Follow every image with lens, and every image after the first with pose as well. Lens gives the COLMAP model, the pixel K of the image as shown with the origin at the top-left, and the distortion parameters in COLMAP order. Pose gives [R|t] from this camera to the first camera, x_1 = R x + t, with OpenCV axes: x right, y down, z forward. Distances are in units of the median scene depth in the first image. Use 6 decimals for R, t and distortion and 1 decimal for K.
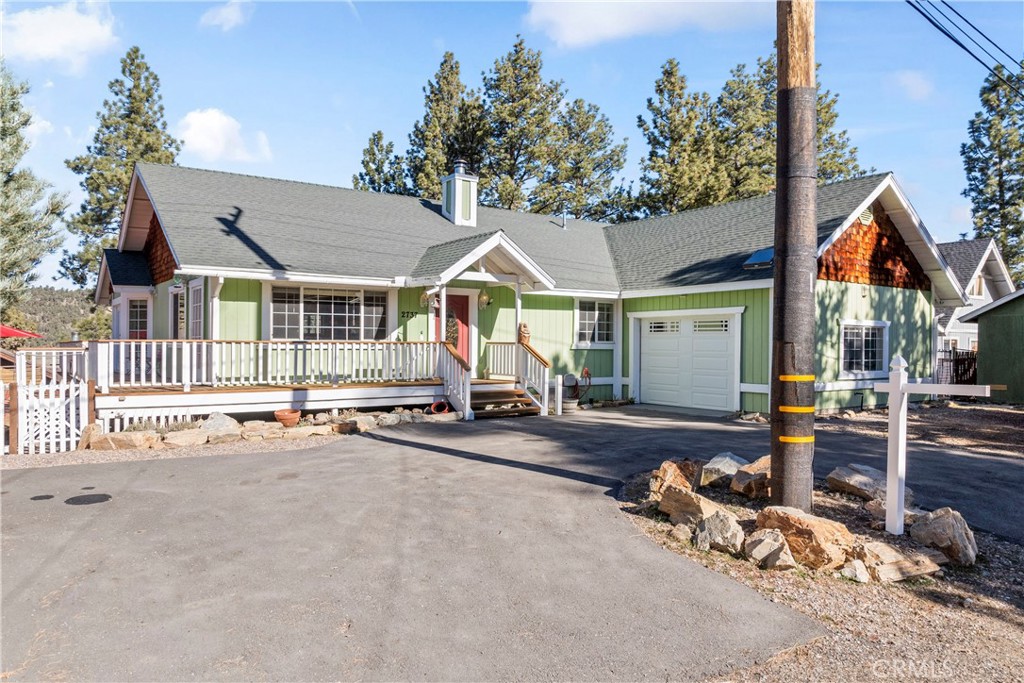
lens RADIAL K [[725.9, 0, 513.2], [0, 725.9, 358.1], [0, 0, 1]] dist [-0.039374, 0.000533]
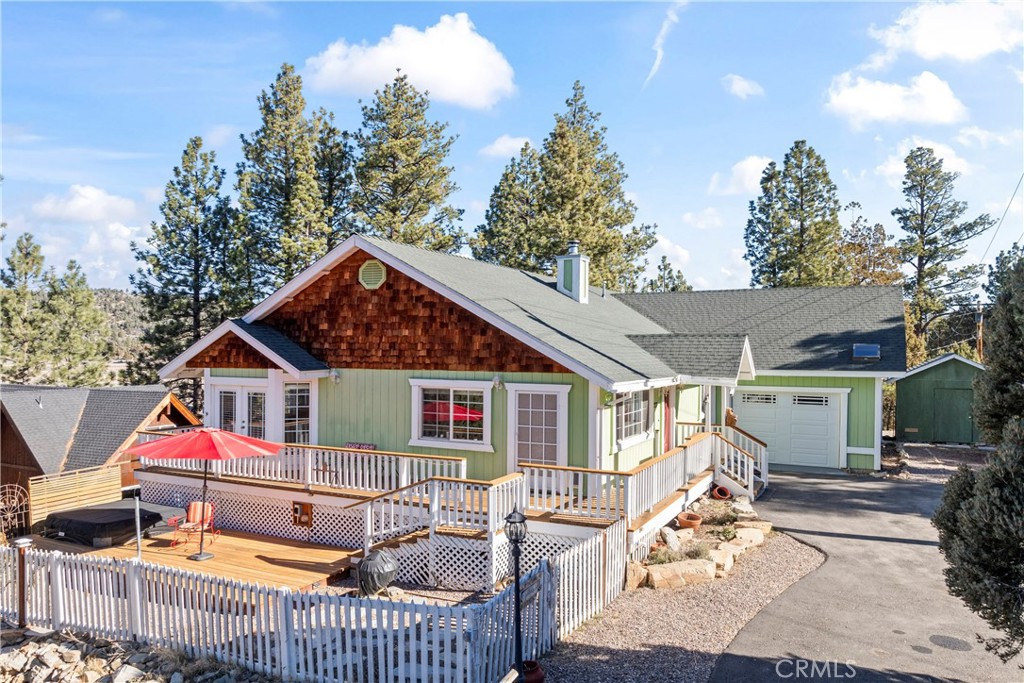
lens RADIAL K [[725.9, 0, 513.2], [0, 725.9, 358.1], [0, 0, 1]] dist [-0.039374, 0.000533]
pose [[0.882549, -0.005390, 0.470190, -0.796352], [0.006130, 0.999981, -0.000044, -0.124082], [-0.470180, 0.002921, 0.882565, 0.128825]]
